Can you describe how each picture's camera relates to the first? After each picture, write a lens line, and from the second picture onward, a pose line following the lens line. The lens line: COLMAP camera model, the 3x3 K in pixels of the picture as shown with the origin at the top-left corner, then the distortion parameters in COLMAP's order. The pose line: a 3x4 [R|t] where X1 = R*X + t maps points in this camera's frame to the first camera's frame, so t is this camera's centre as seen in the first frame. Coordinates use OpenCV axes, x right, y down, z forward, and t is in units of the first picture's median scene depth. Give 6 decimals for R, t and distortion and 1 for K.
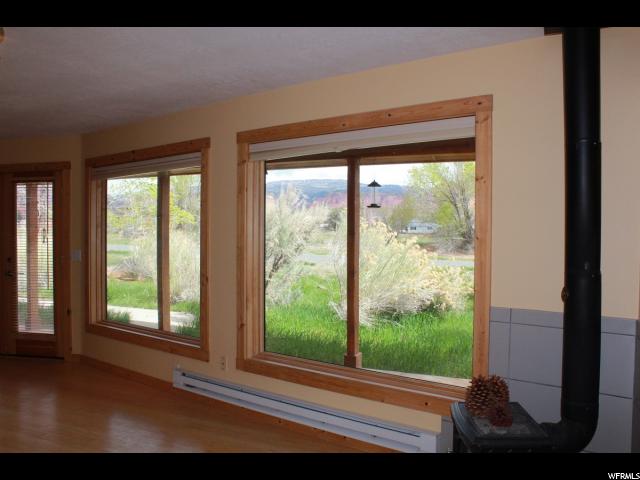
lens RADIAL K [[535.0, 0, 320.0], [0, 535.0, 240.0], [0, 0, 1]] dist [-0.103165, 0.007006]
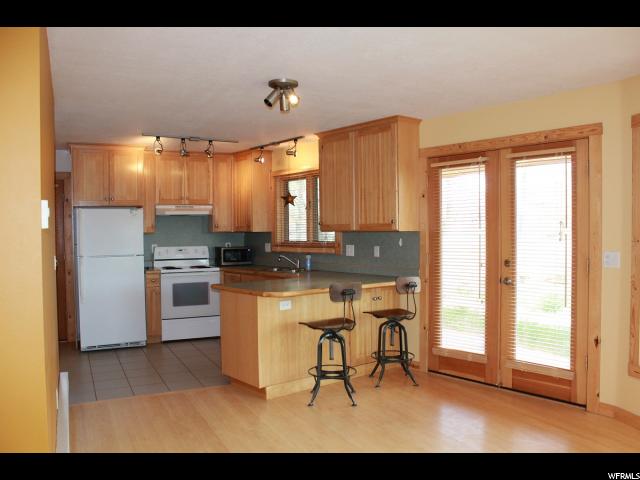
lens RADIAL K [[535.0, 0, 320.0], [0, 535.0, 240.0], [0, 0, 1]] dist [-0.103165, 0.007006]
pose [[0.759506, 0.008795, -0.650441, -0.315430], [-0.000047, 0.999909, 0.013466, -0.005652], [0.650501, -0.010197, 0.759437, 0.240548]]
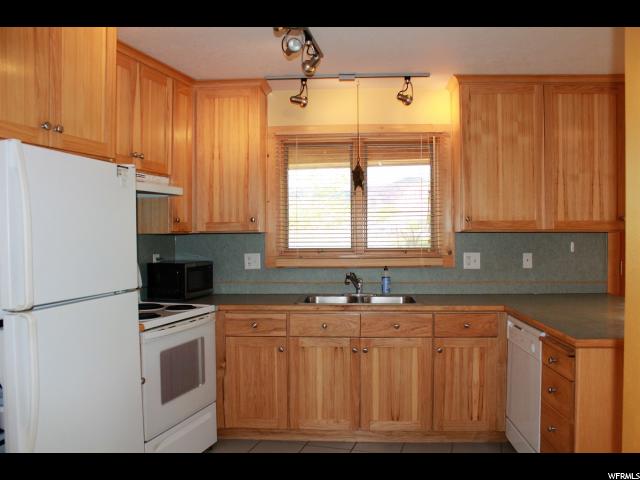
lens RADIAL K [[510.2, 0, 320.0], [0, 510.2, 240.0], [0, 0, 1]] dist [-0.092296, 0.000610]
pose [[0.994987, -0.000445, 0.100005, -1.233044], [0.000370, 1.000000, 0.000768, 0.001460], [-0.100006, -0.000727, 0.994987, 0.436220]]
